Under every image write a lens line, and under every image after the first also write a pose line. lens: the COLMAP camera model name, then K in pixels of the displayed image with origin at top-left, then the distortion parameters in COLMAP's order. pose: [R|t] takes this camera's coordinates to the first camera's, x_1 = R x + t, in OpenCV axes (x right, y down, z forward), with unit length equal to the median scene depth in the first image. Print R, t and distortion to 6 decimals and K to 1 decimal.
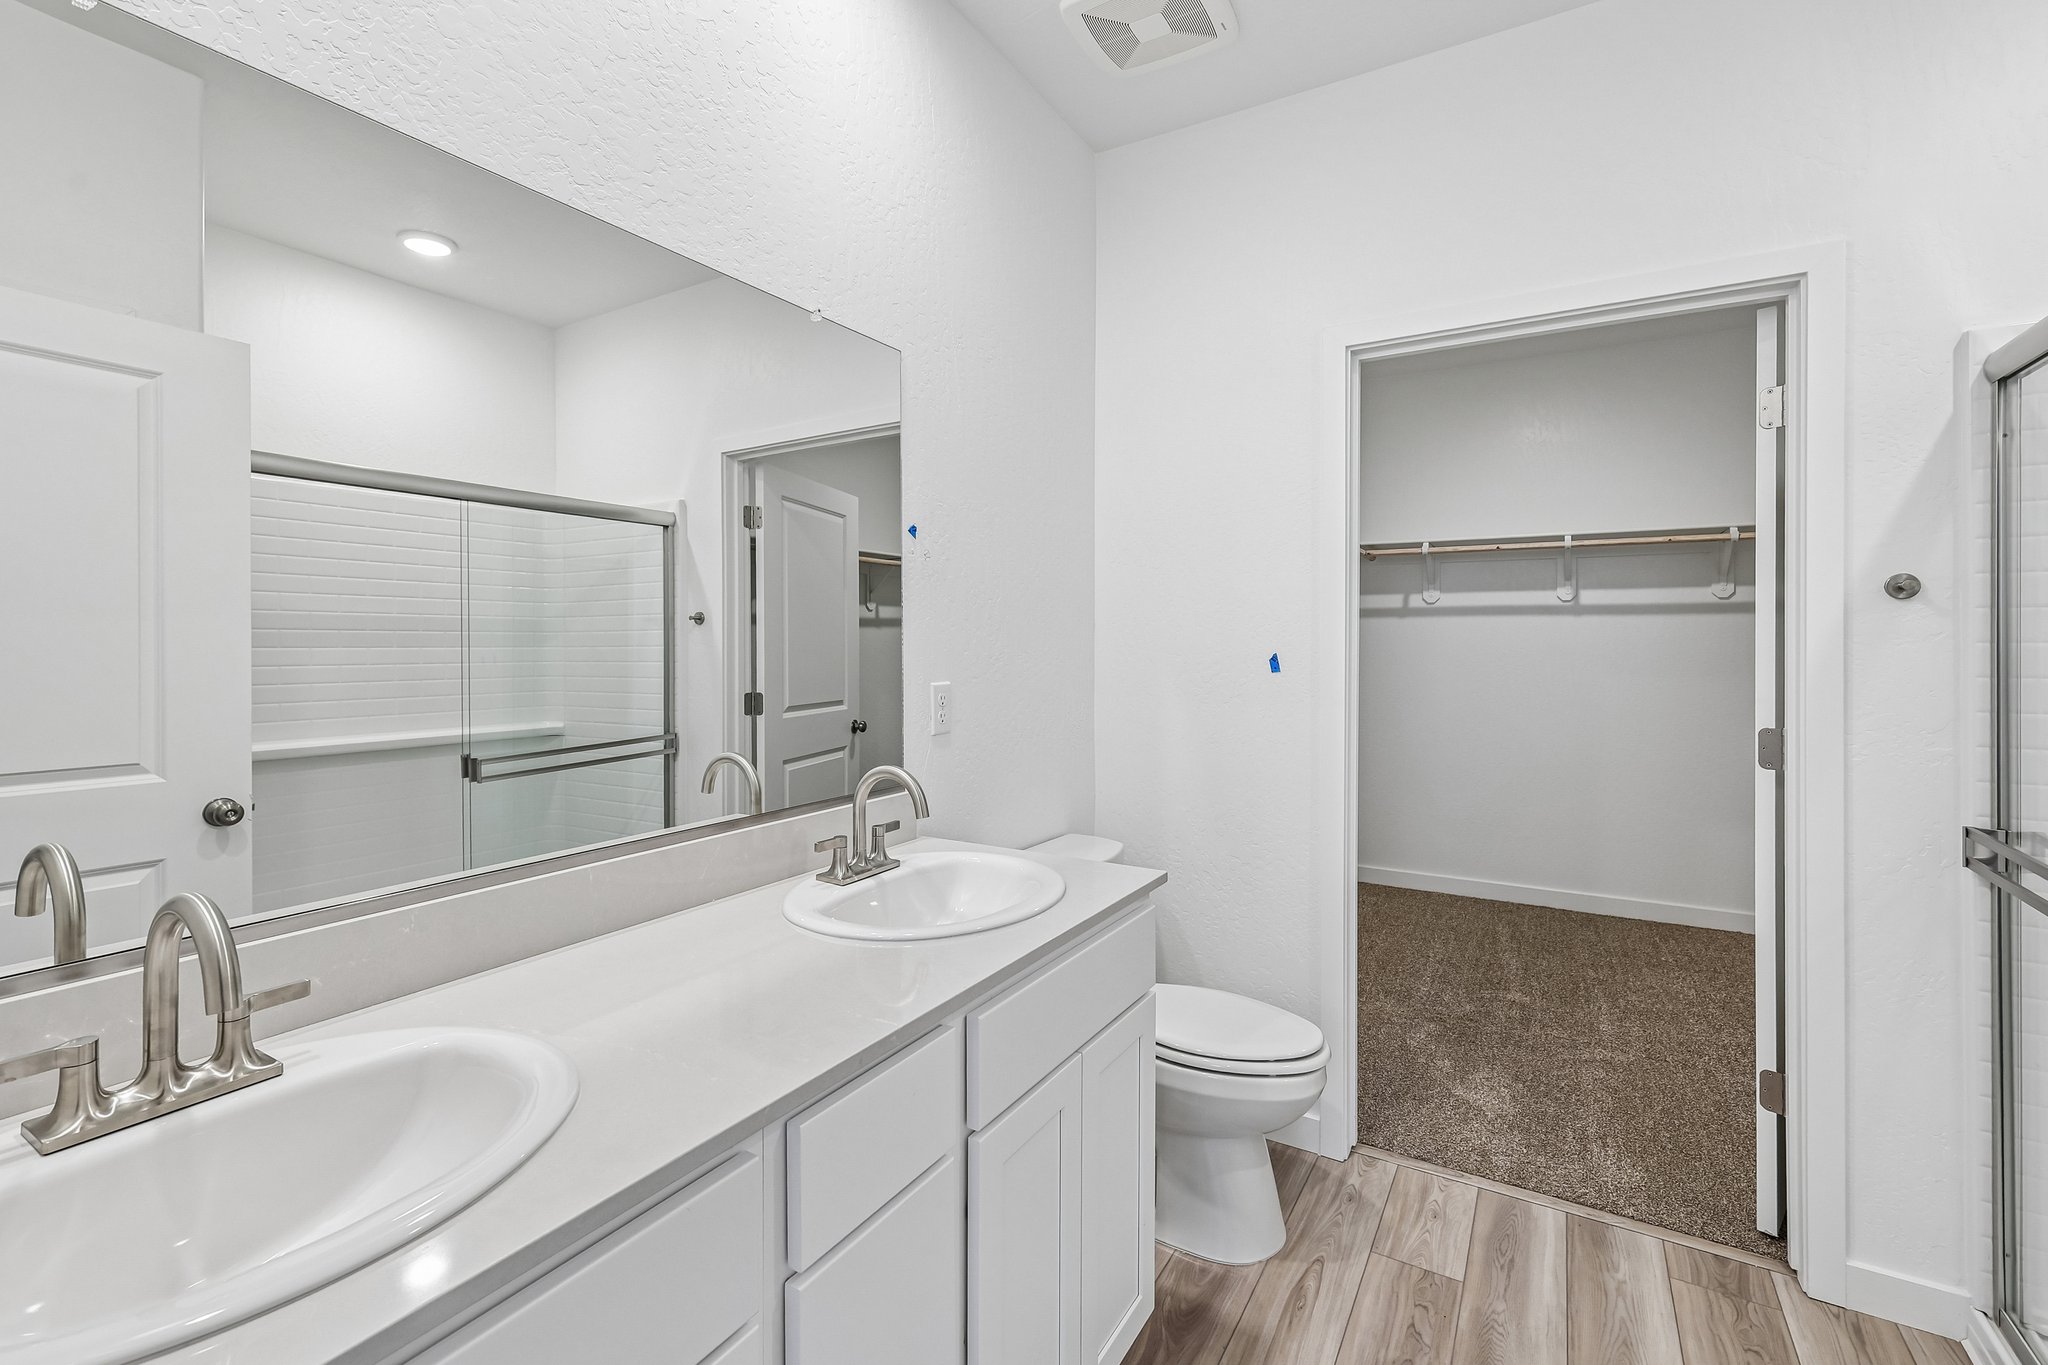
lens RADIAL K [[907.1, 0, 1004.6], [0, 907.1, 643.6], [0, 0, 1]] dist [0.003005, 0.001424]
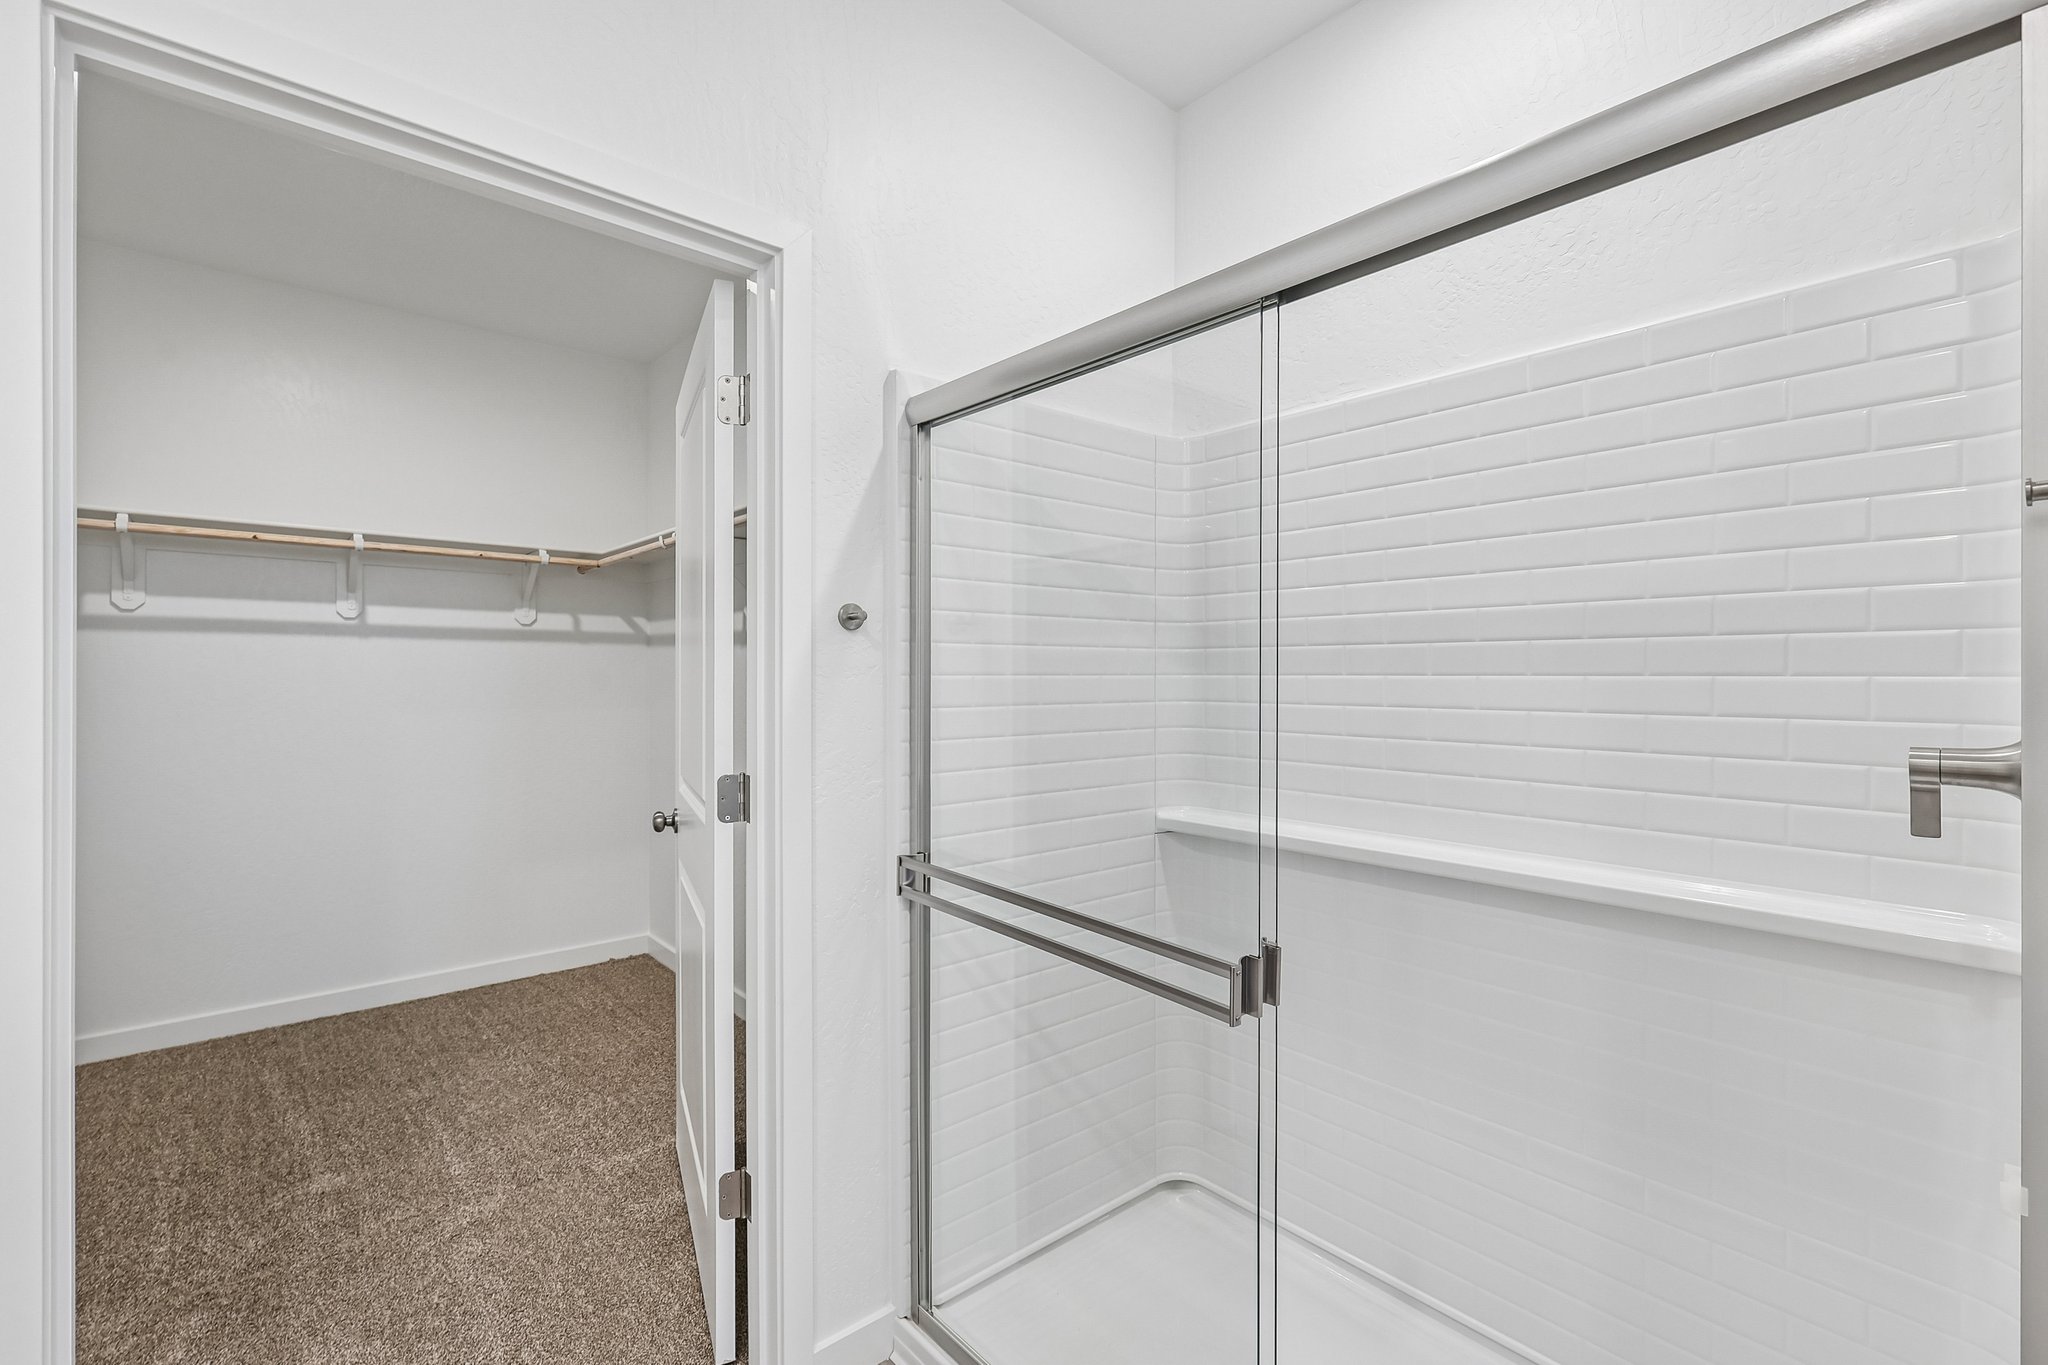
lens RADIAL K [[907.1, 0, 1026.9], [0, 907.1, 682.8], [0, 0, 1]] dist [0.003005, 0.001424]
pose [[0.302670, -0.009865, 0.953044, 0.072850], [-0.002304, 0.999936, 0.011082, -0.002426], [-0.953093, -0.005550, 0.302628, 0.307465]]
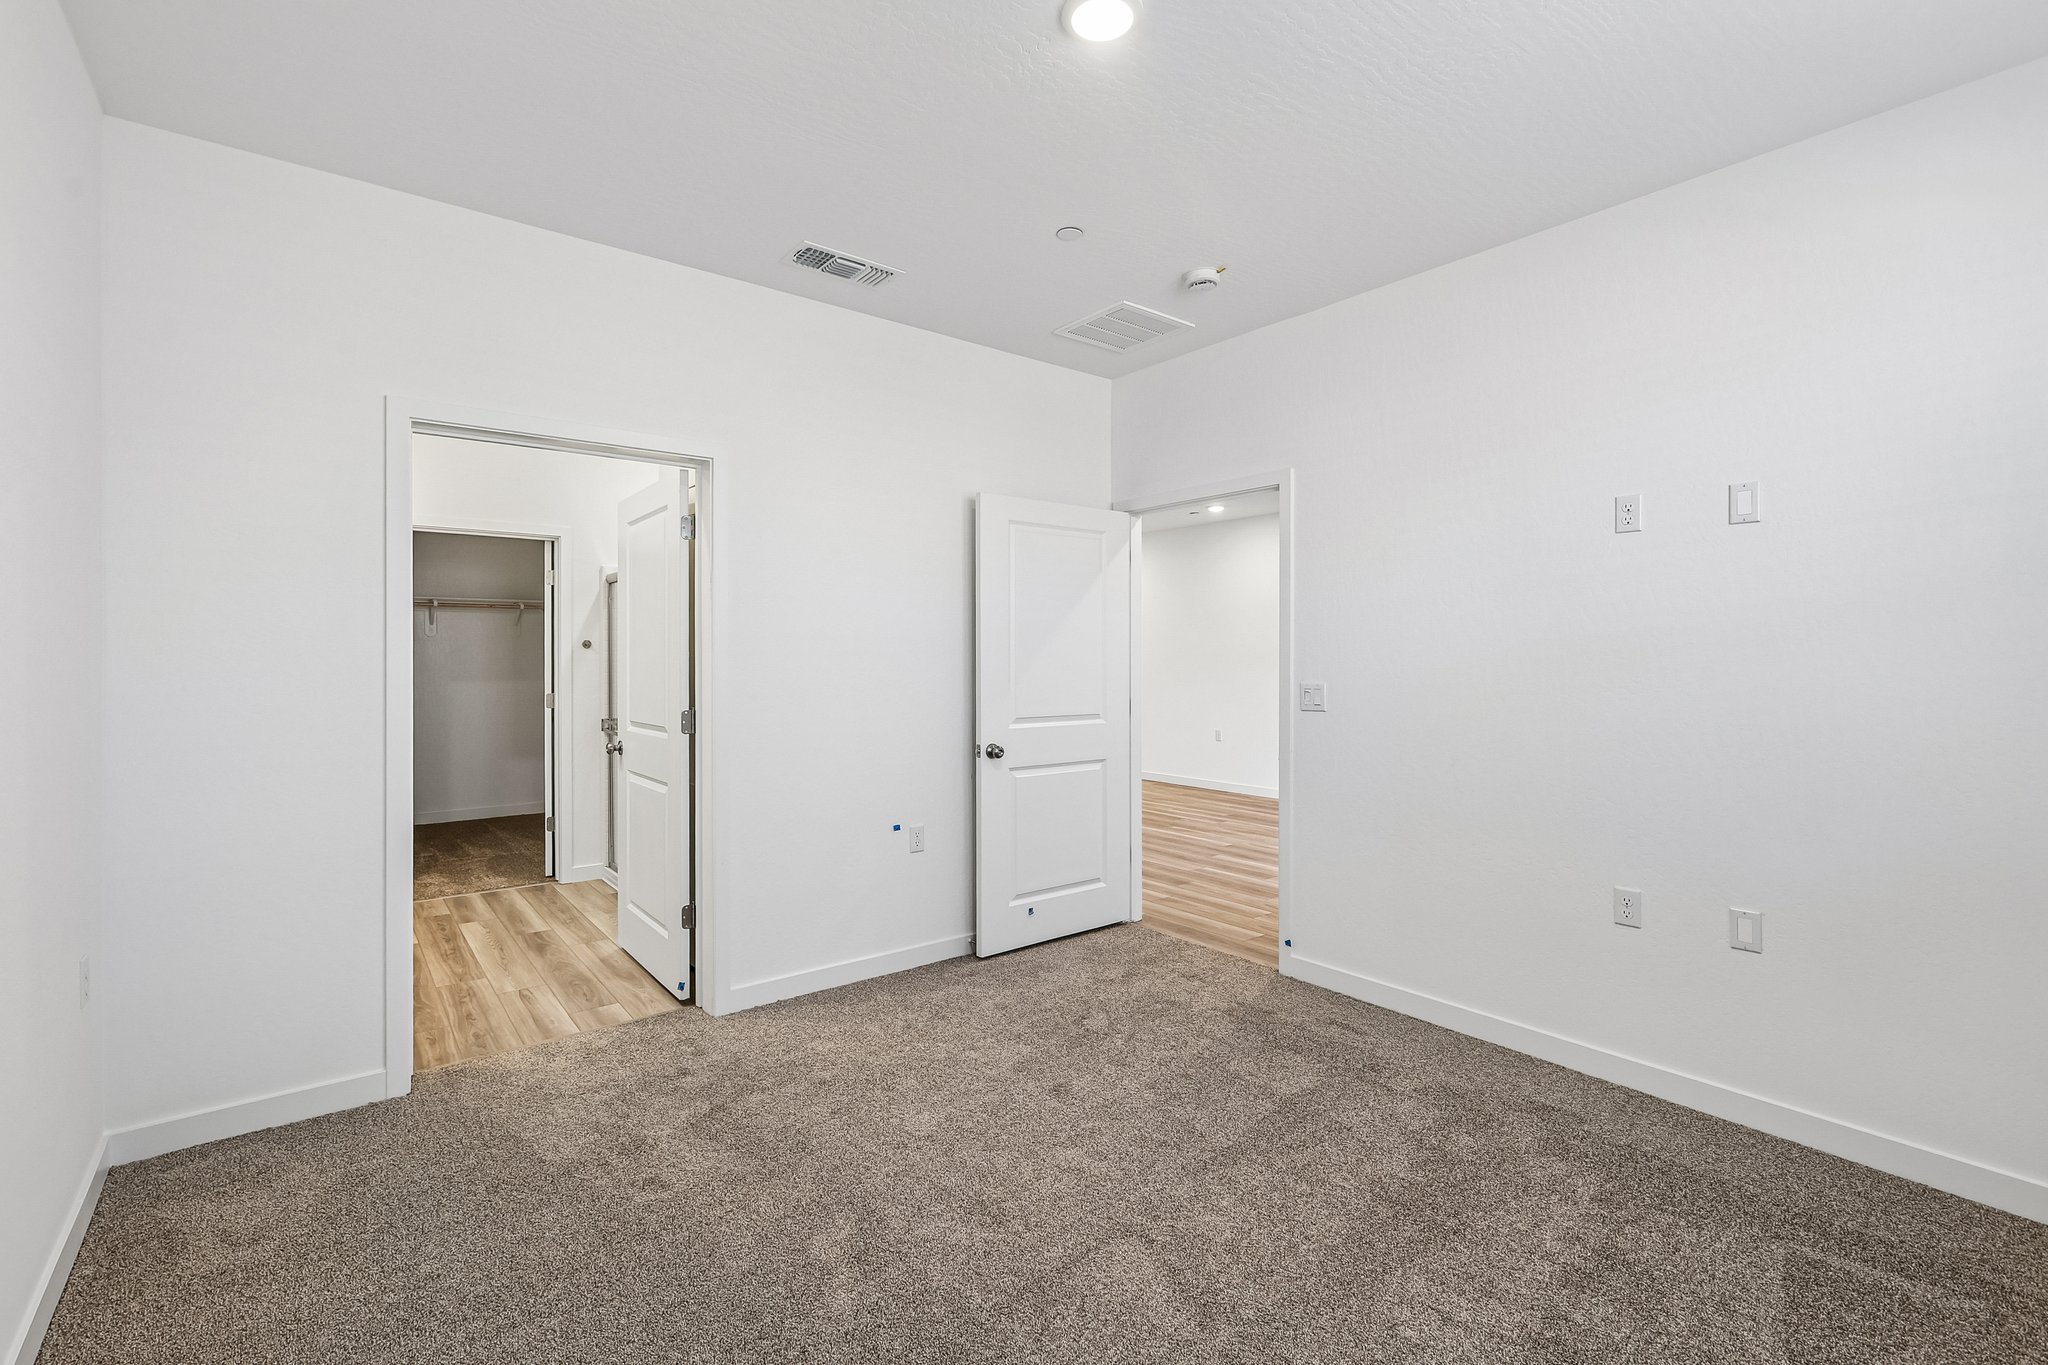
lens RADIAL K [[907.1, 0, 1019.7], [0, 907.1, 671.7], [0, 0, 1]] dist [0.003005, 0.001424]
pose [[0.352389, -0.008480, 0.935815, -0.796231], [0.000583, 0.999961, 0.008842, 0.002469], [-0.935853, -0.002571, 0.352380, -0.842453]]
